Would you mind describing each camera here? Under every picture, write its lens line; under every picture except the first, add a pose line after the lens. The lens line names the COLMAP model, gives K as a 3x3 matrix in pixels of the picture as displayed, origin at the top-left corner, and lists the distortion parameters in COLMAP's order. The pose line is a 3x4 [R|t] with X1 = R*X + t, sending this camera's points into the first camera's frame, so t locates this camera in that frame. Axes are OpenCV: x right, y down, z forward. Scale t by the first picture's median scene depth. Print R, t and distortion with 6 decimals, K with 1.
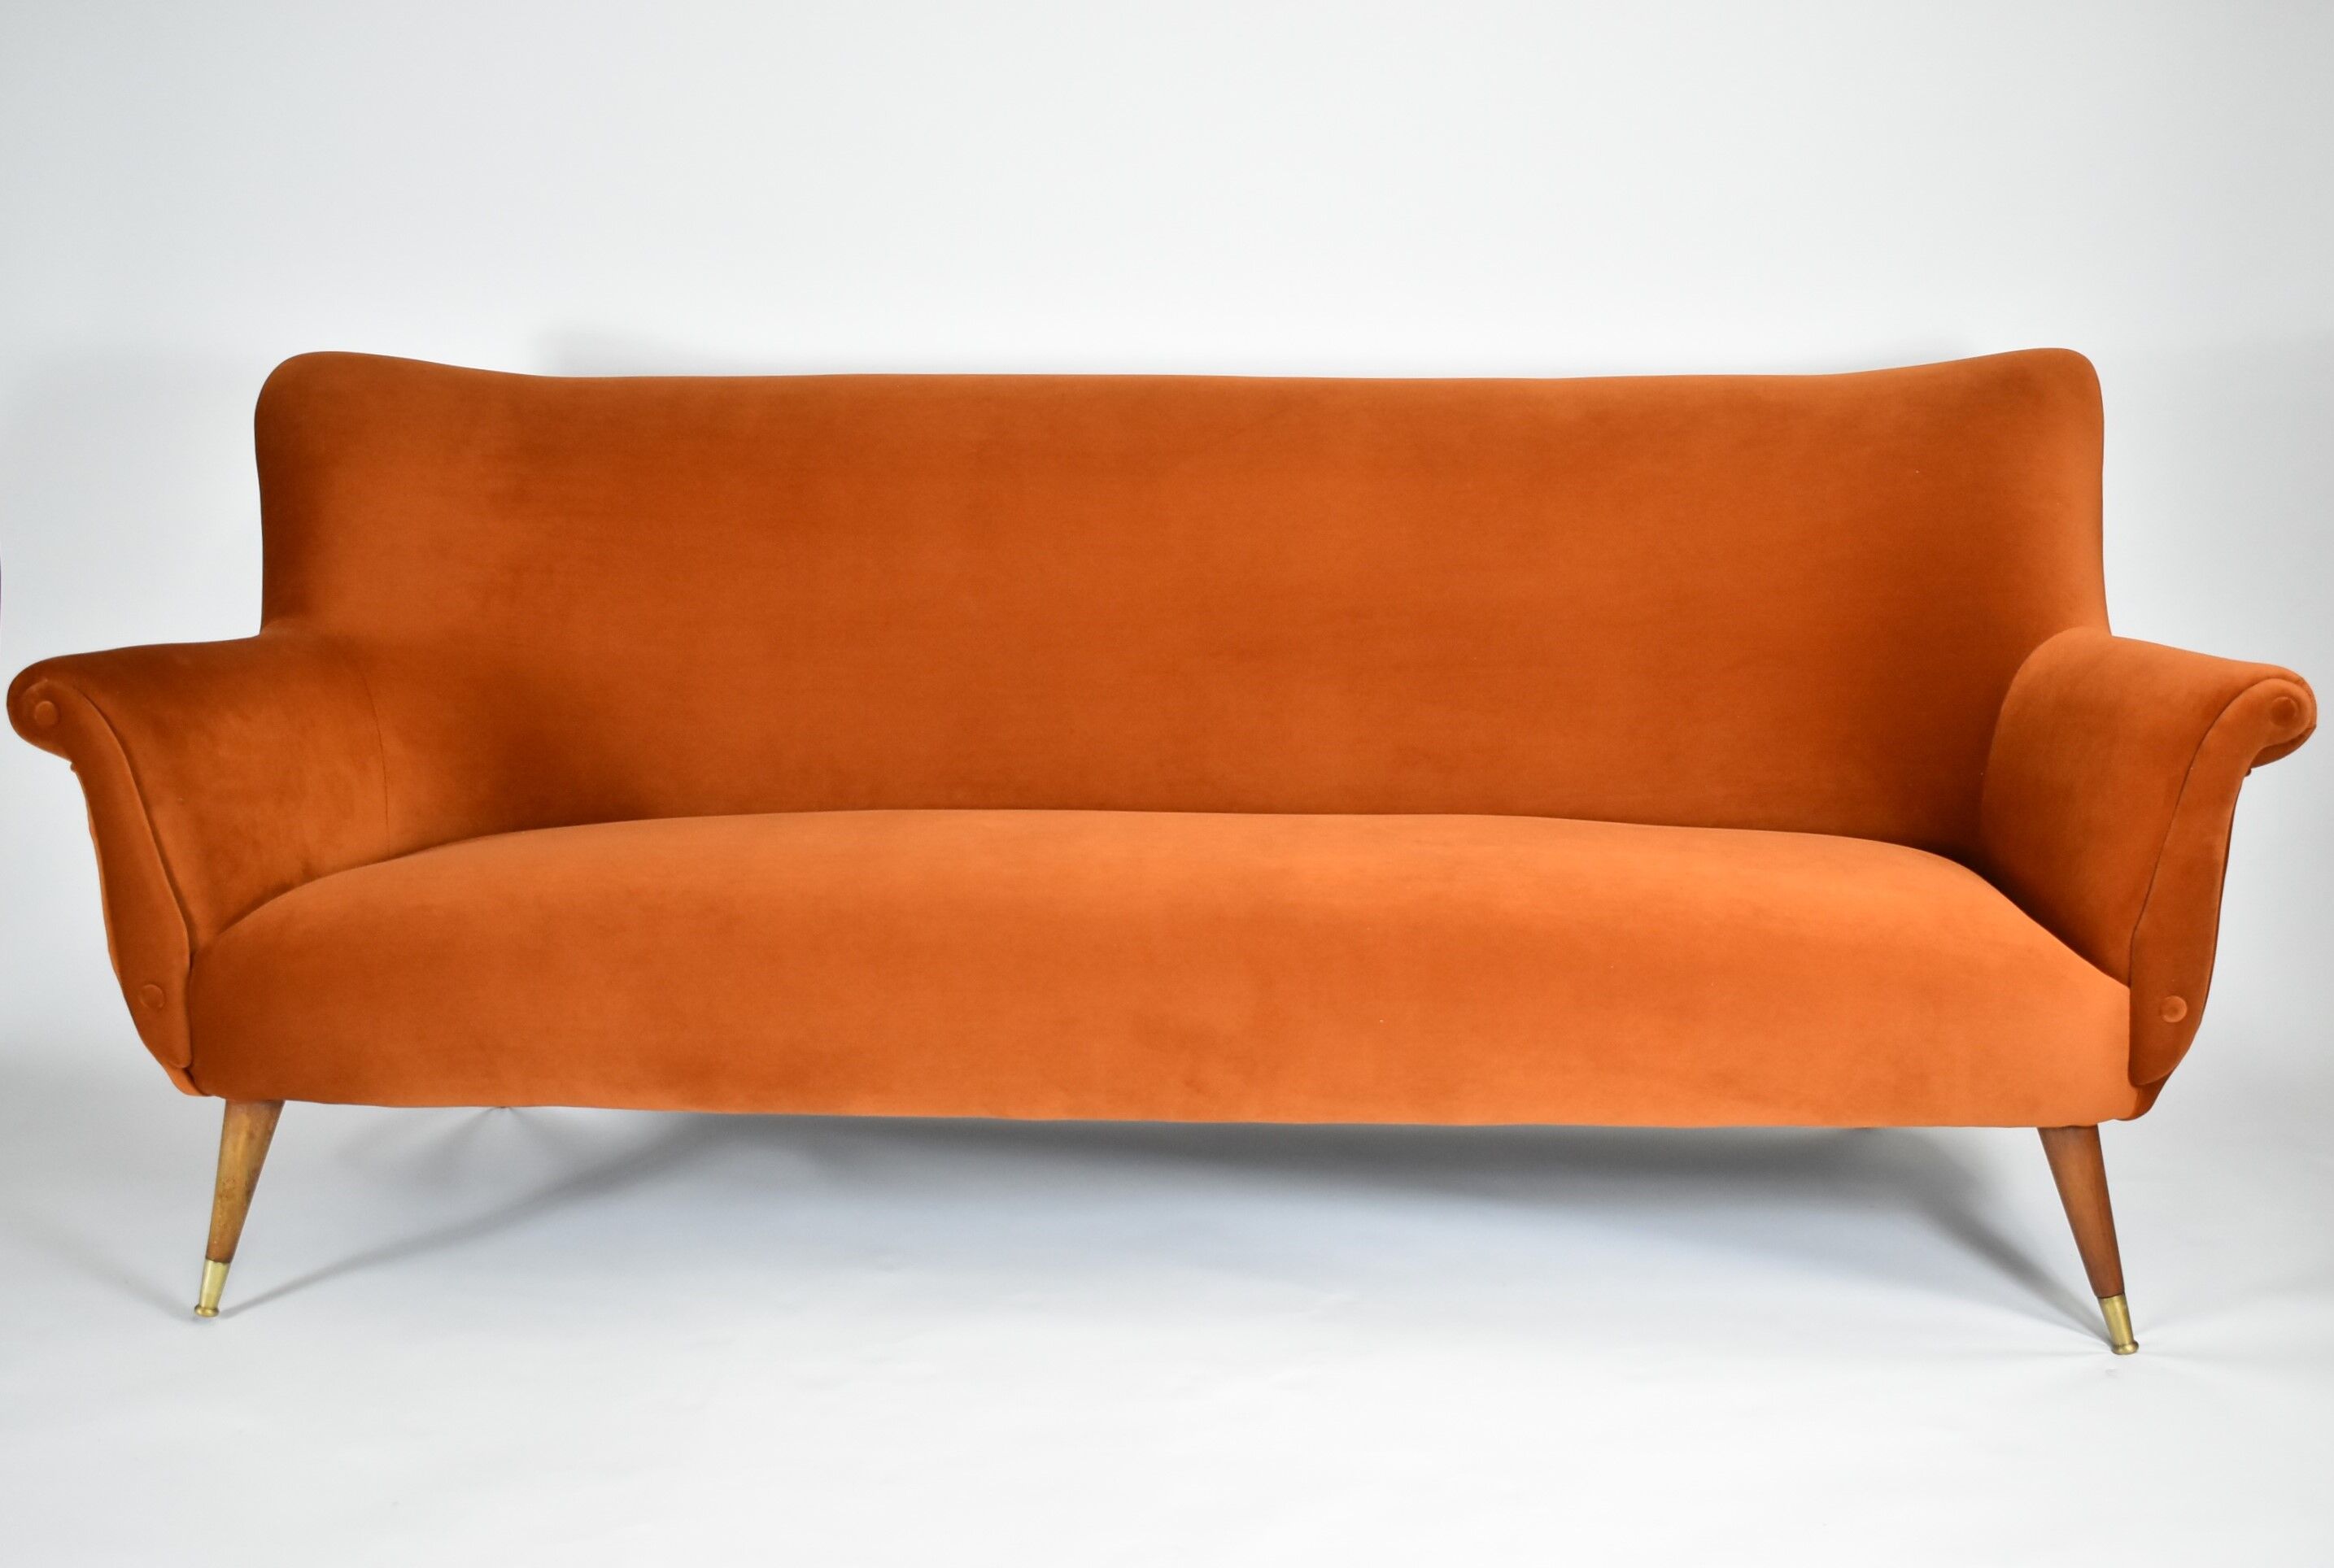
lens RADIAL K [[2836.5, 0, 1167.0], [0, 2836.5, 784.0], [0, 0, 1]] dist [-0.041976, 0.021857]
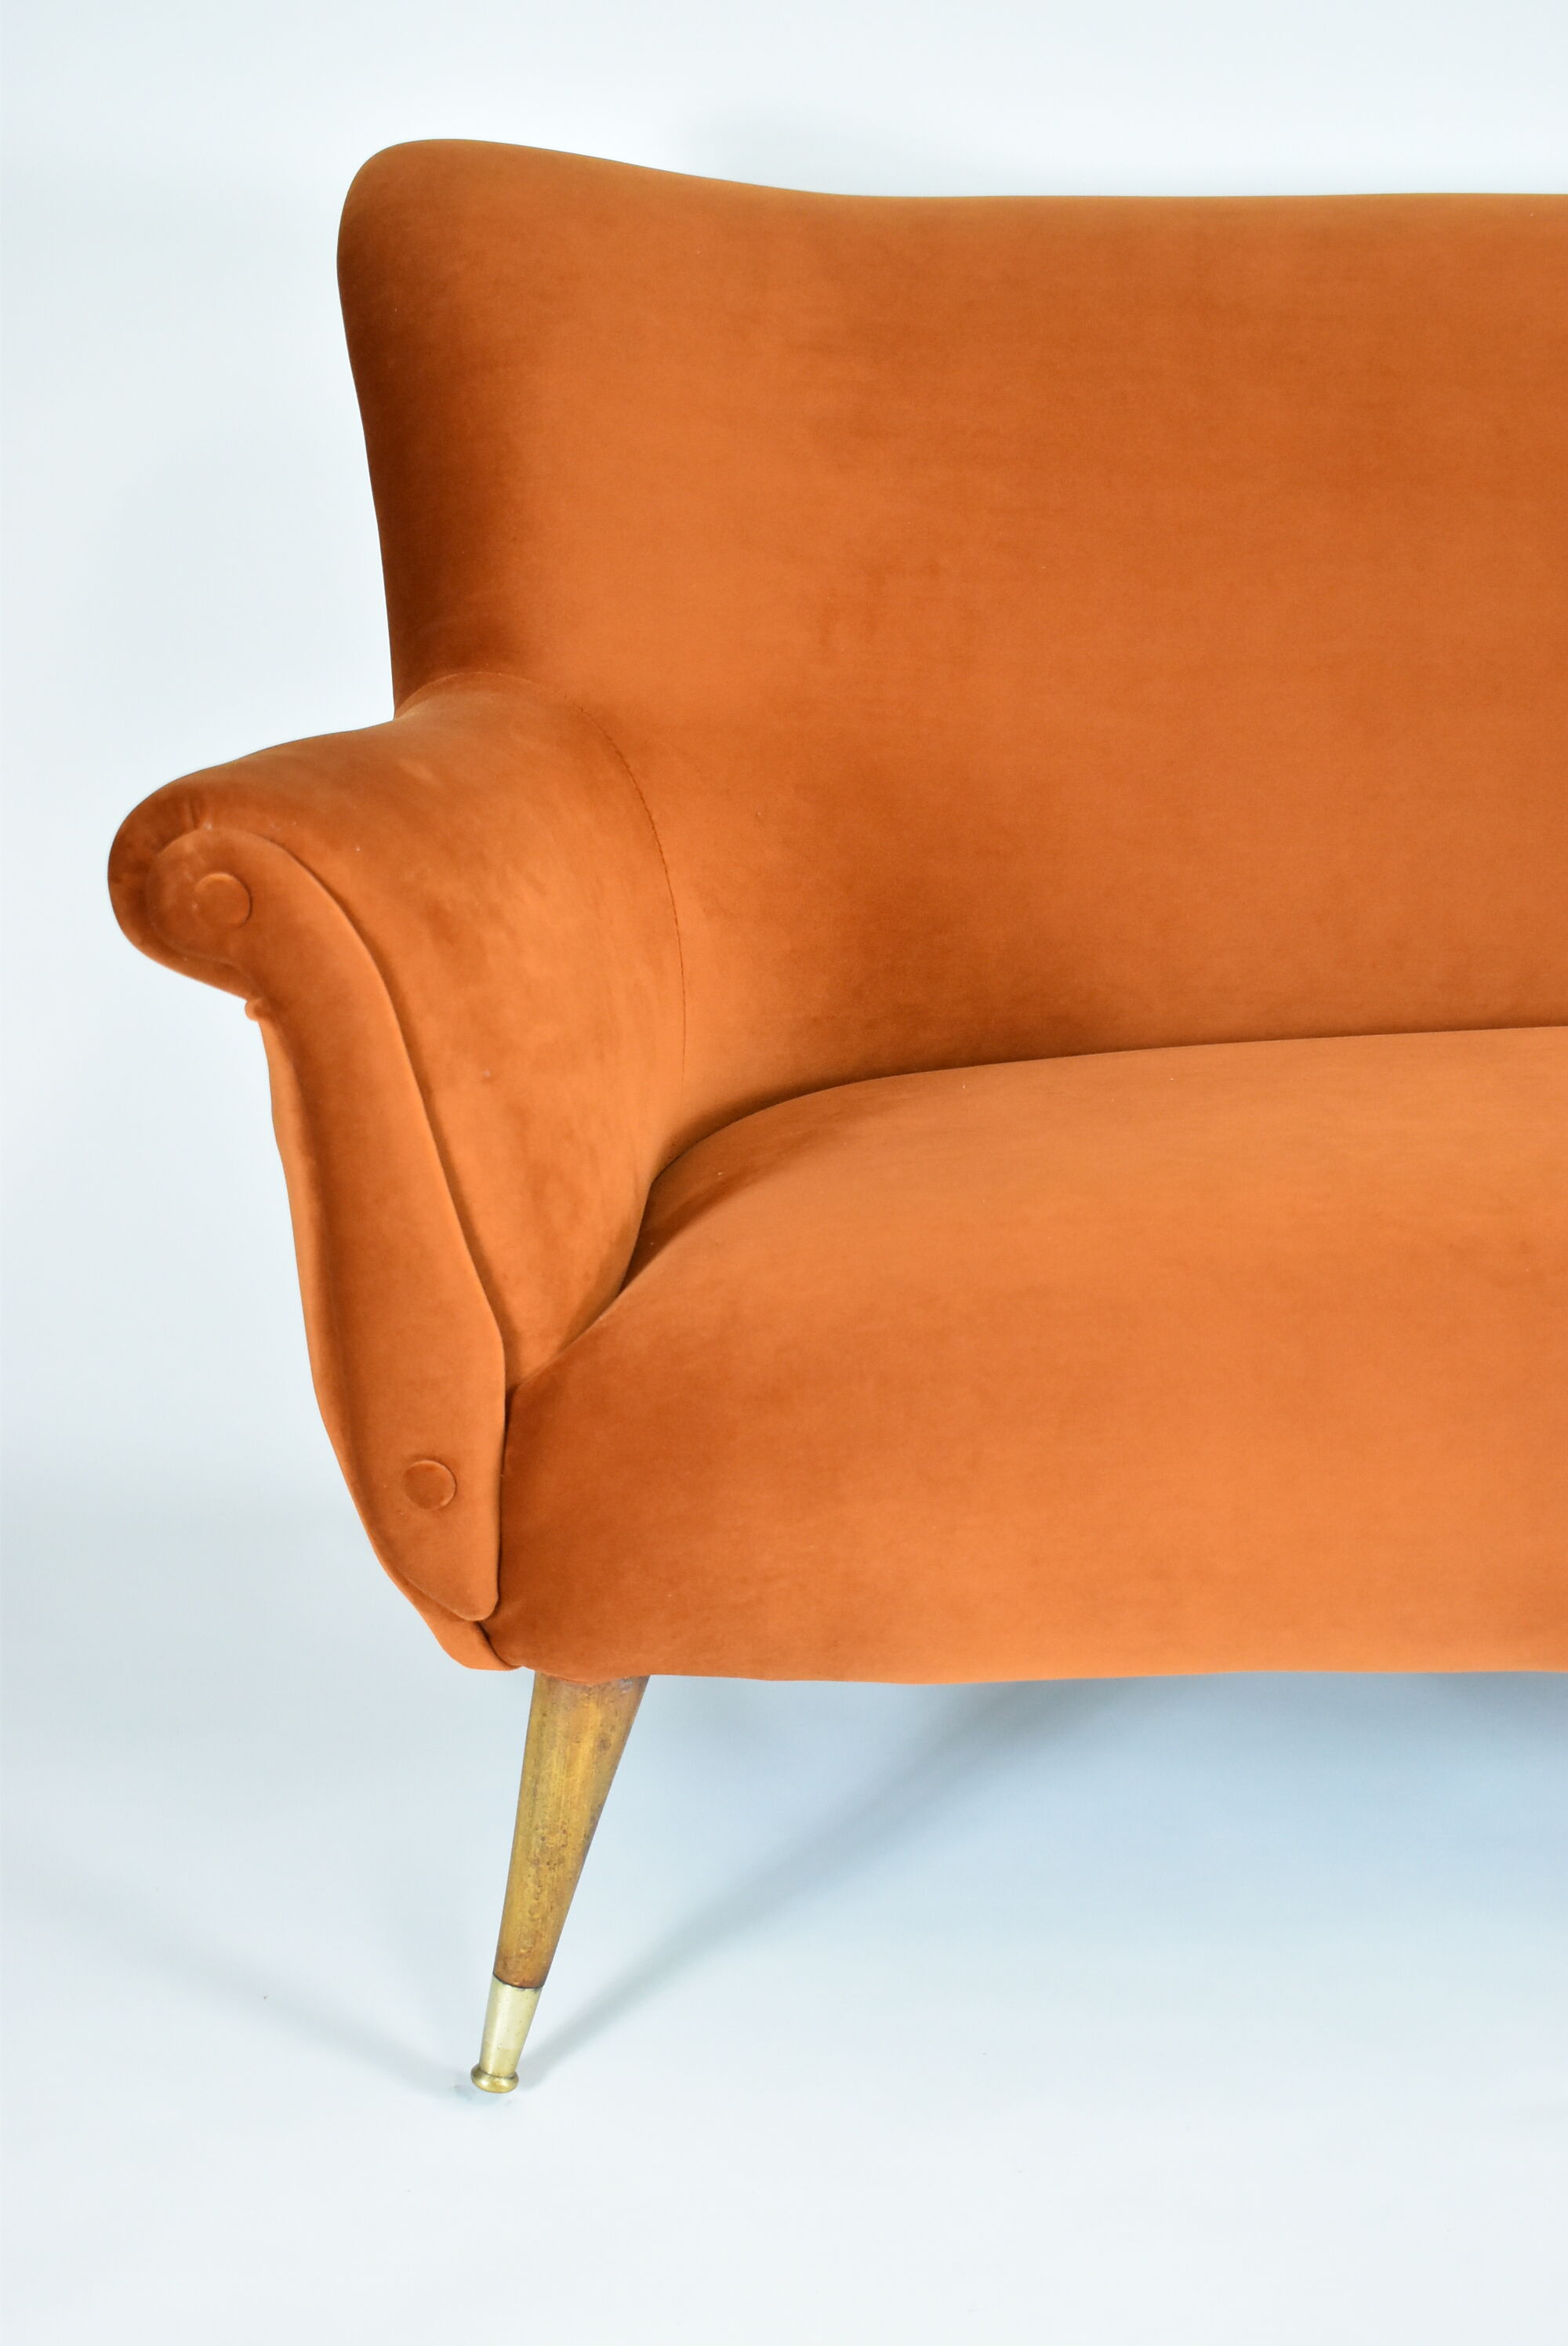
lens RADIAL K [[3328.7, 0, 784.0], [0, 3328.7, 1173.0], [0, 0, 1]] dist [-0.005099, 0.009095]
pose [[0.995347, -0.025166, 0.093013, -0.343364], [0.014668, 0.993615, 0.111870, -0.038473], [-0.095235, -0.109985, 0.989360, 0.432245]]
